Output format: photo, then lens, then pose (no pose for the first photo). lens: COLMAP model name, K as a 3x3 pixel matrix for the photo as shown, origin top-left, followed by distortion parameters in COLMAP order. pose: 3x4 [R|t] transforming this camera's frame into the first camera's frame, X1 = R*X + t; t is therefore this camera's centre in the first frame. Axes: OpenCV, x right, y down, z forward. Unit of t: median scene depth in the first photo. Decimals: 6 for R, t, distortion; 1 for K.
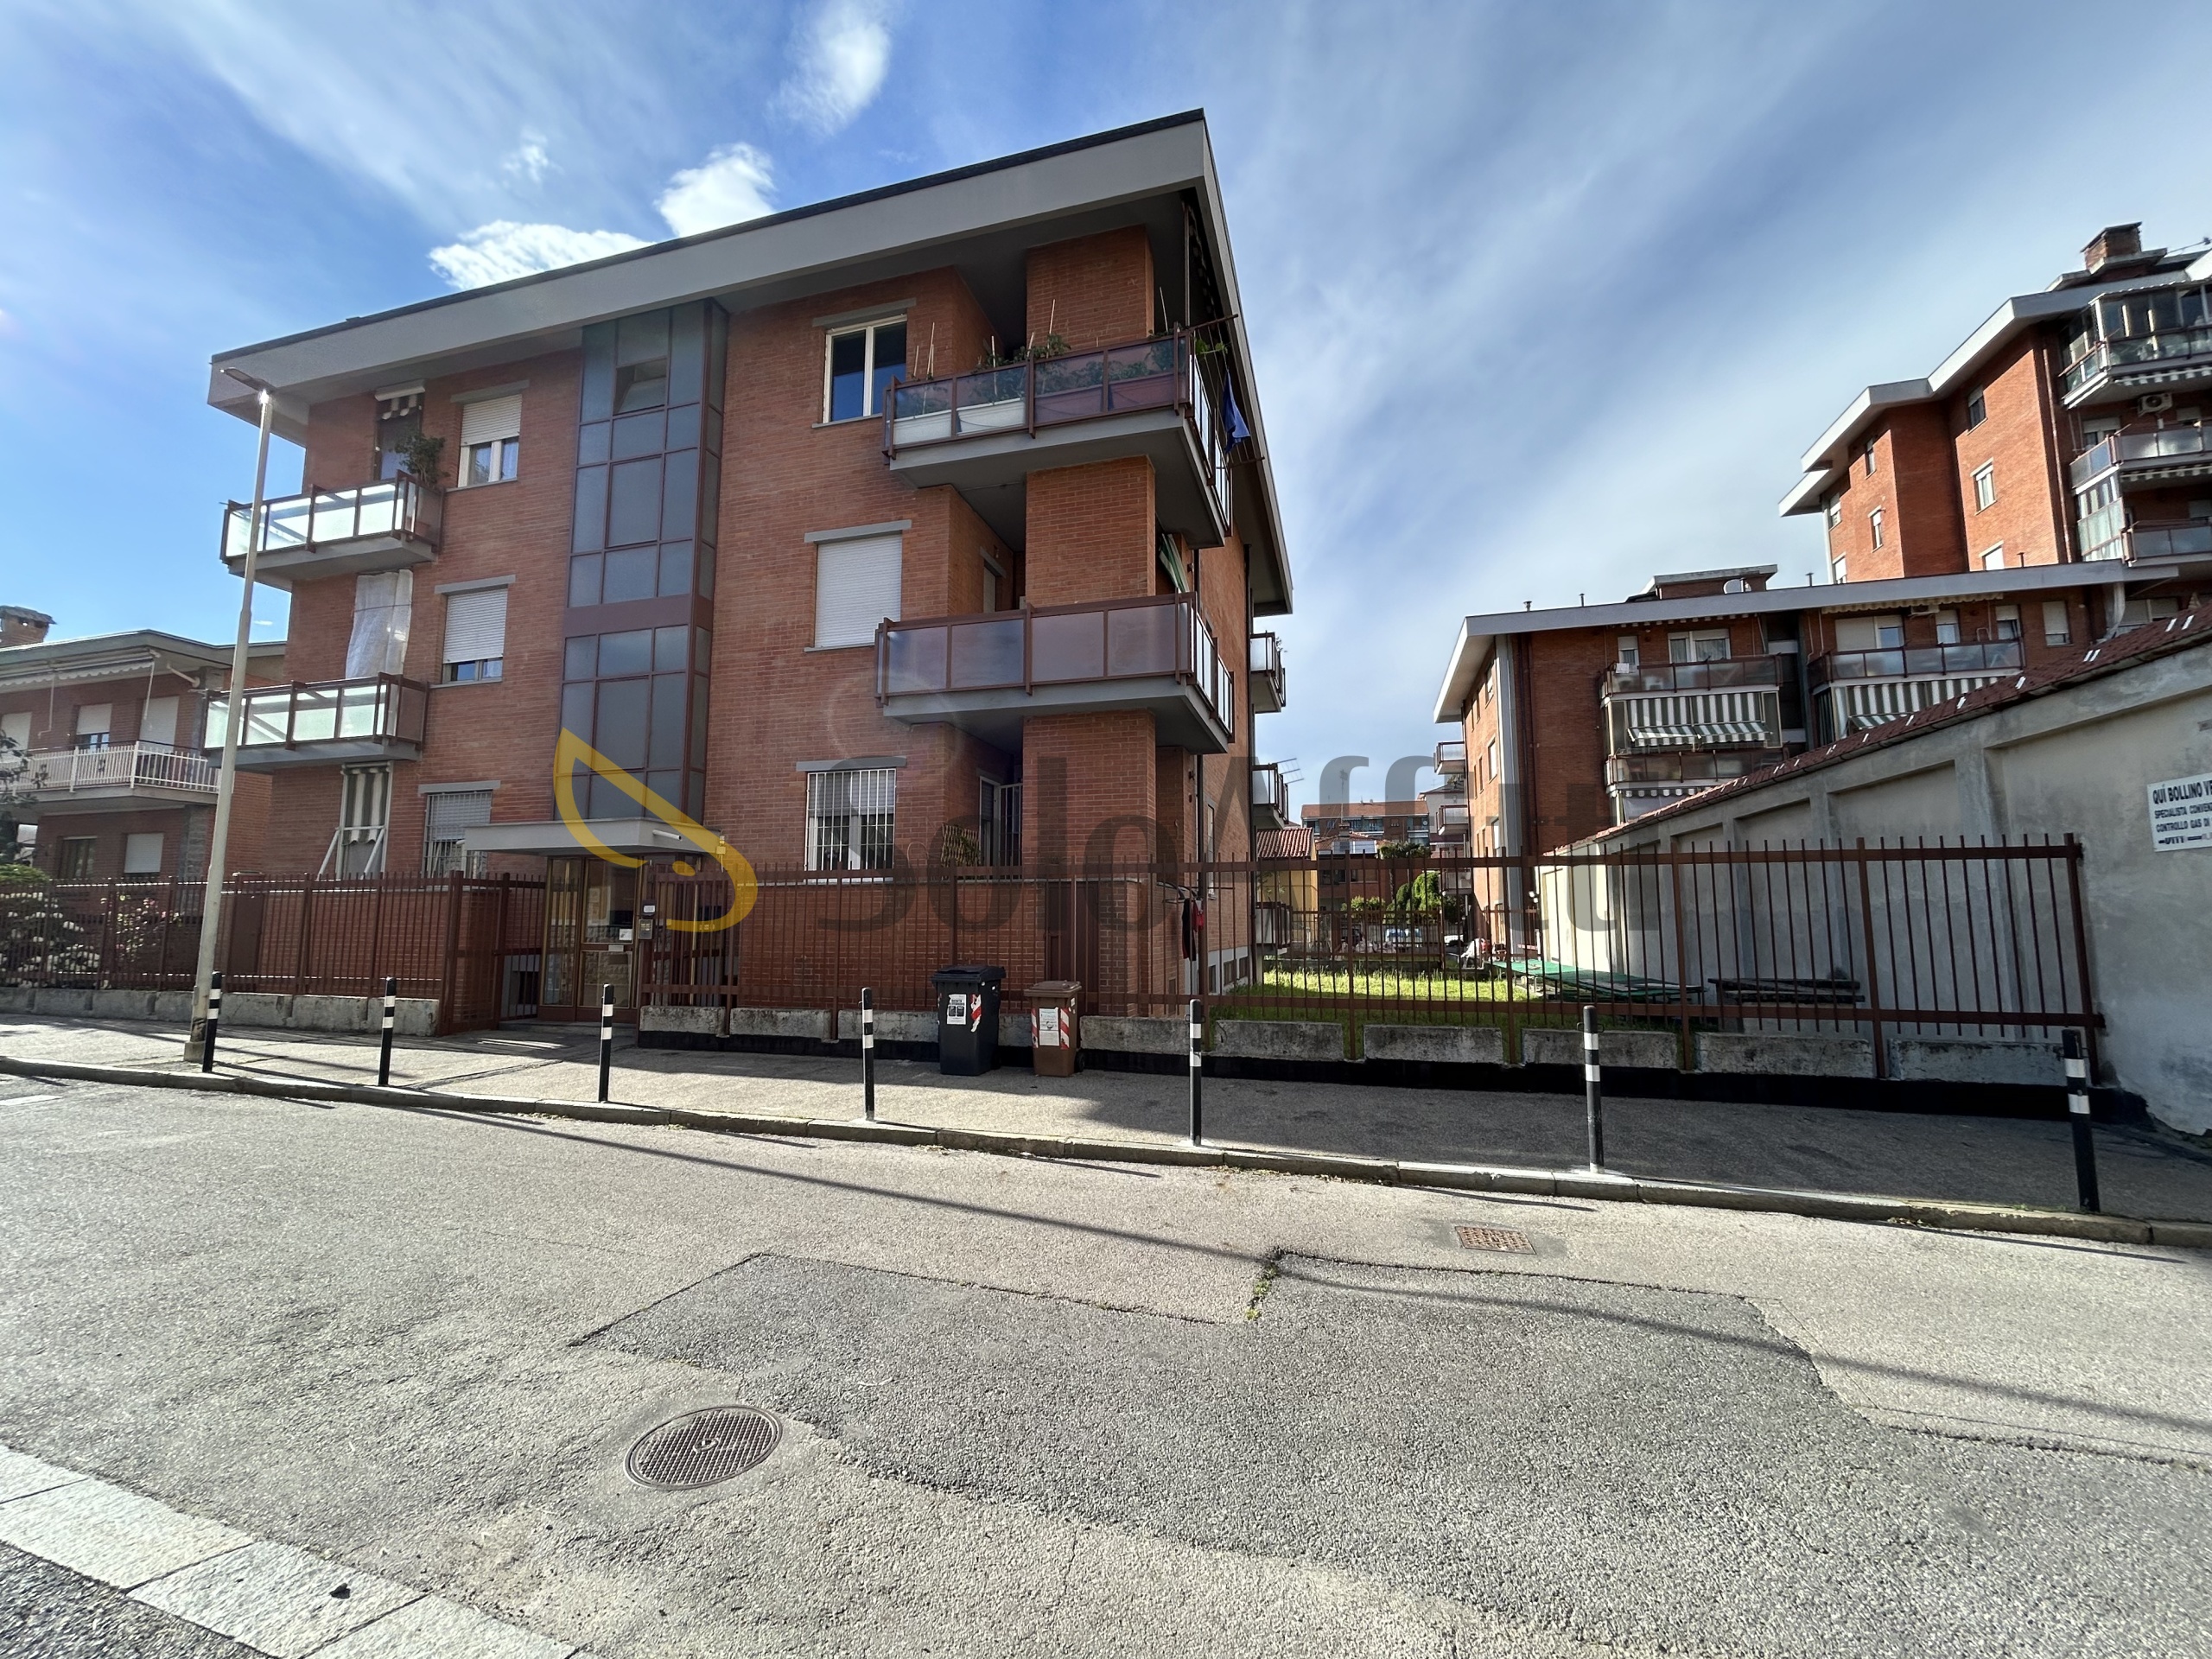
lens RADIAL K [[890.2, 0, 1103.9], [0, 890.2, 832.0], [0, 0, 1]] dist [0.000749, 0.000298]
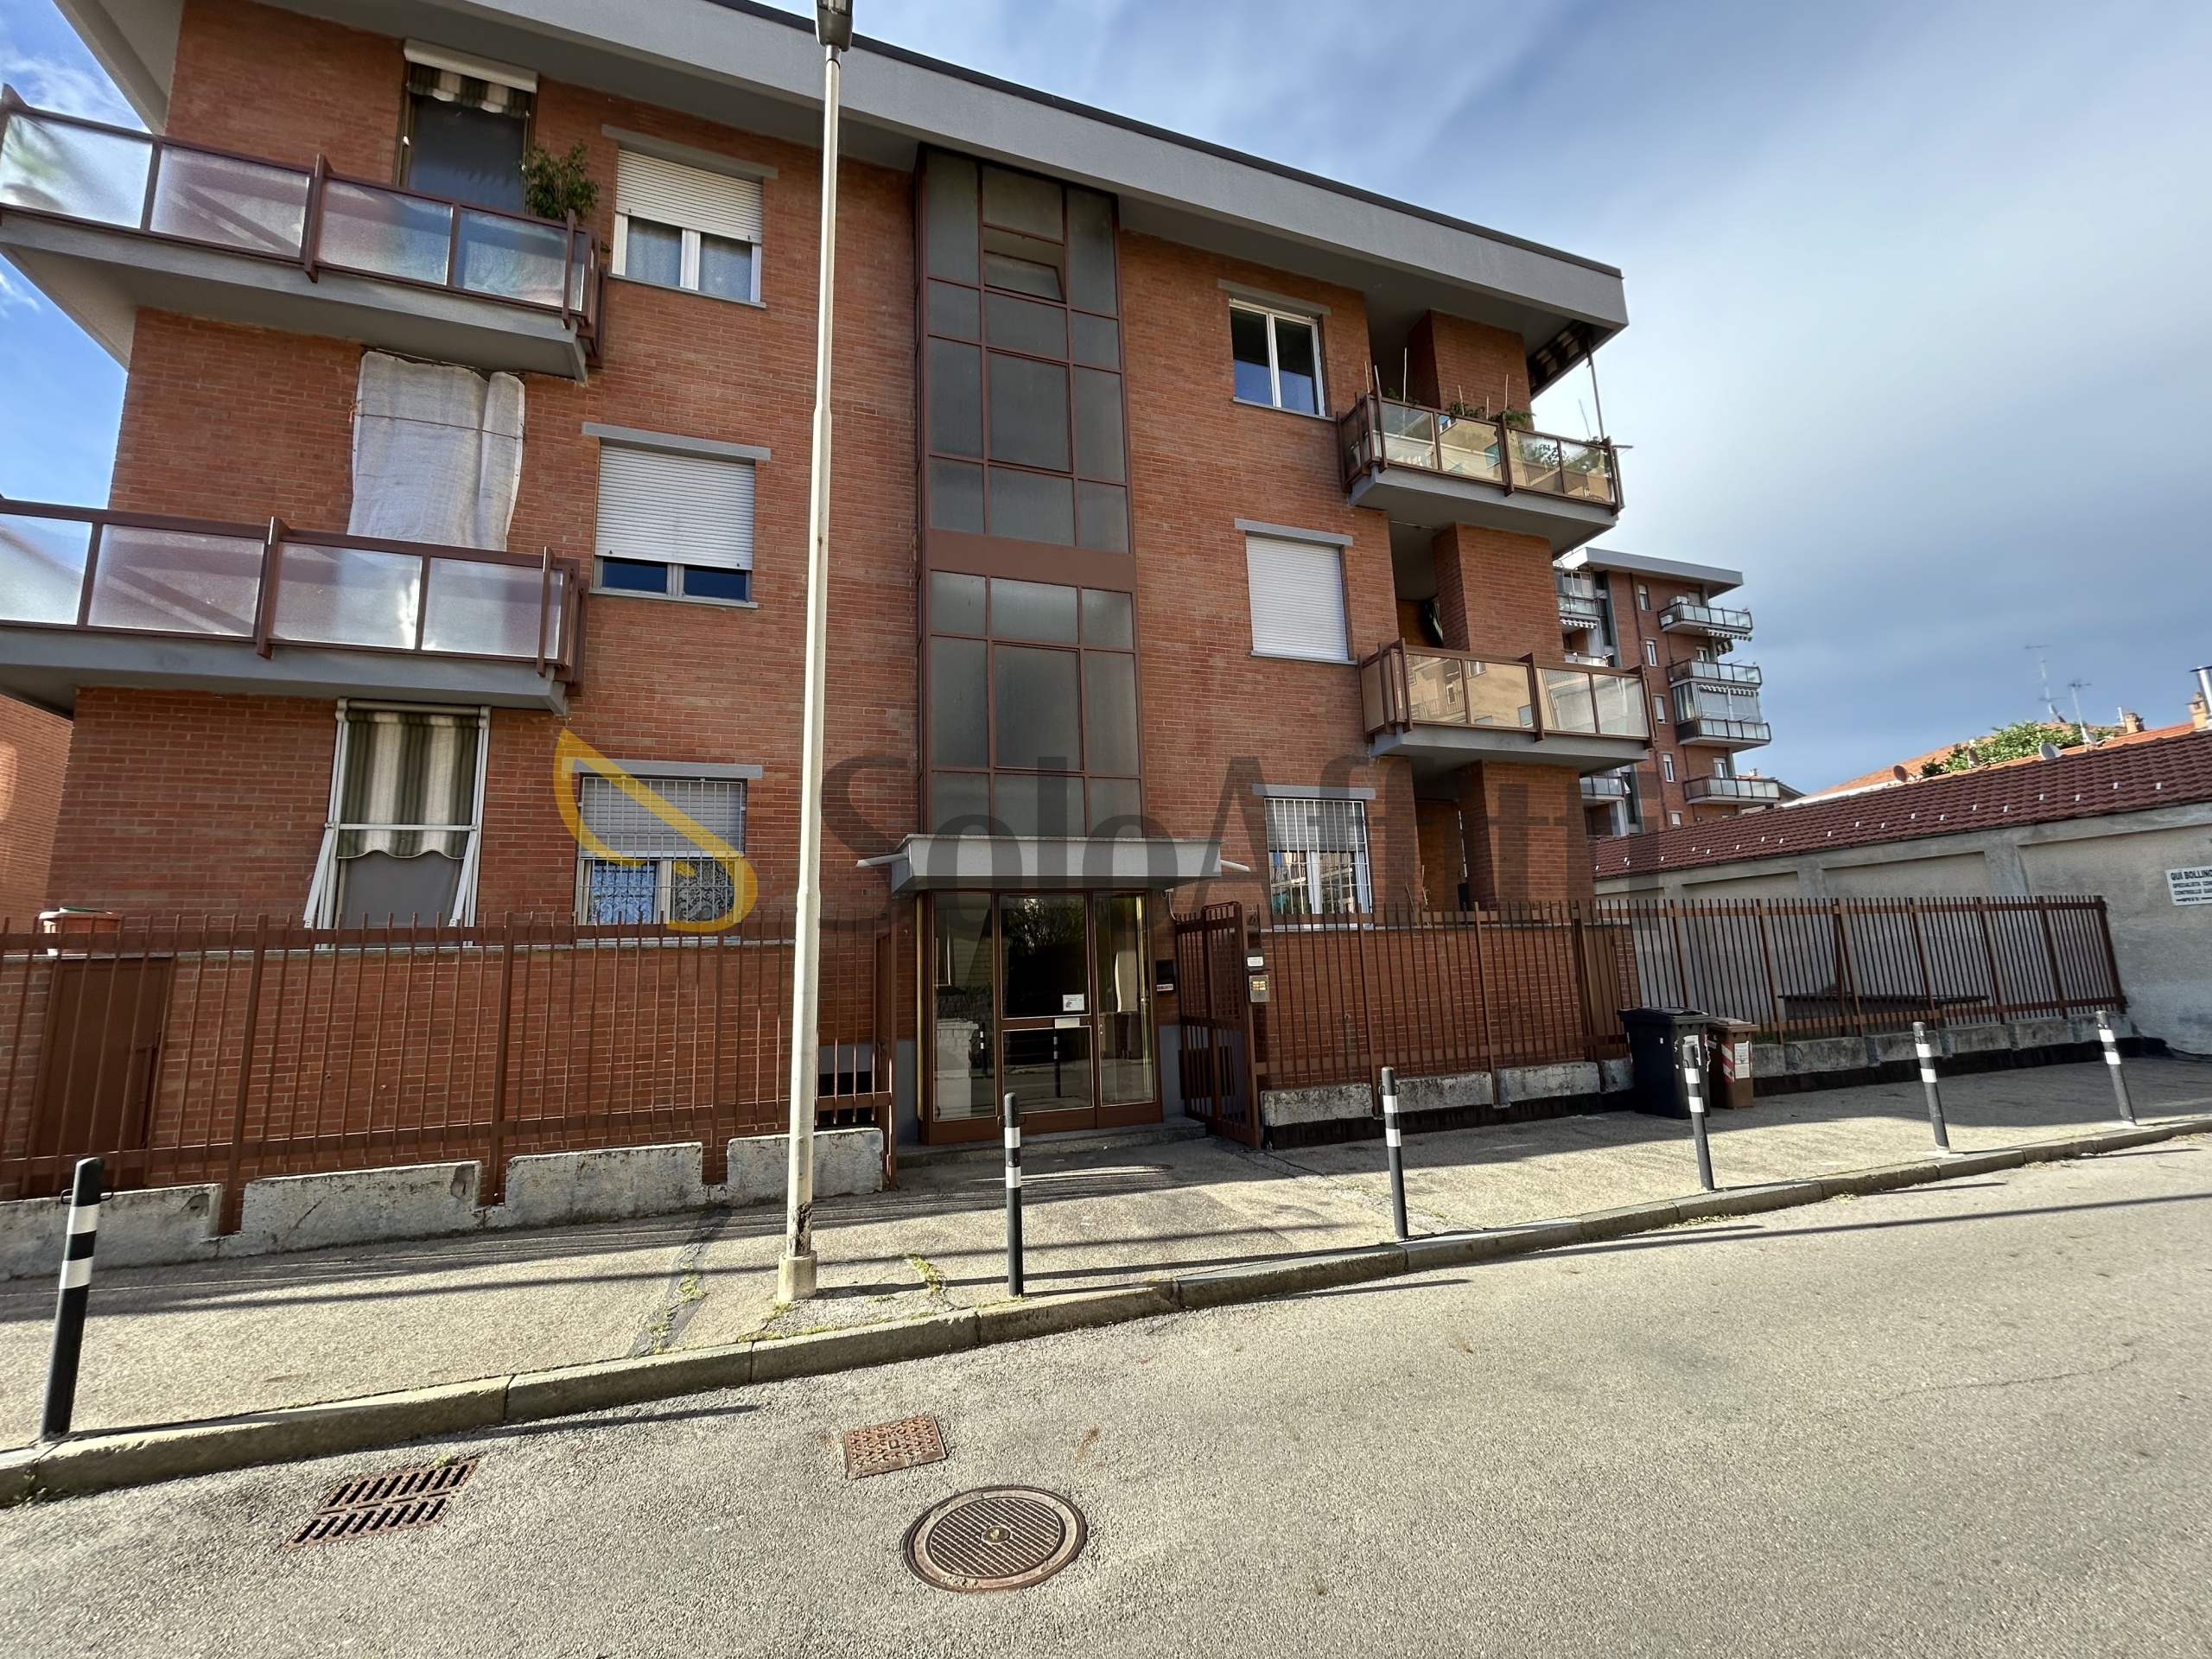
lens RADIAL K [[890.2, 0, 1103.9], [0, 890.2, 832.0], [0, 0, 1]] dist [0.000749, 0.000298]
pose [[0.816024, 0.062333, 0.574647, -0.951139], [-0.022860, 0.996871, -0.075670, 0.033304], [-0.577565, 0.048612, 0.814896, 0.410263]]
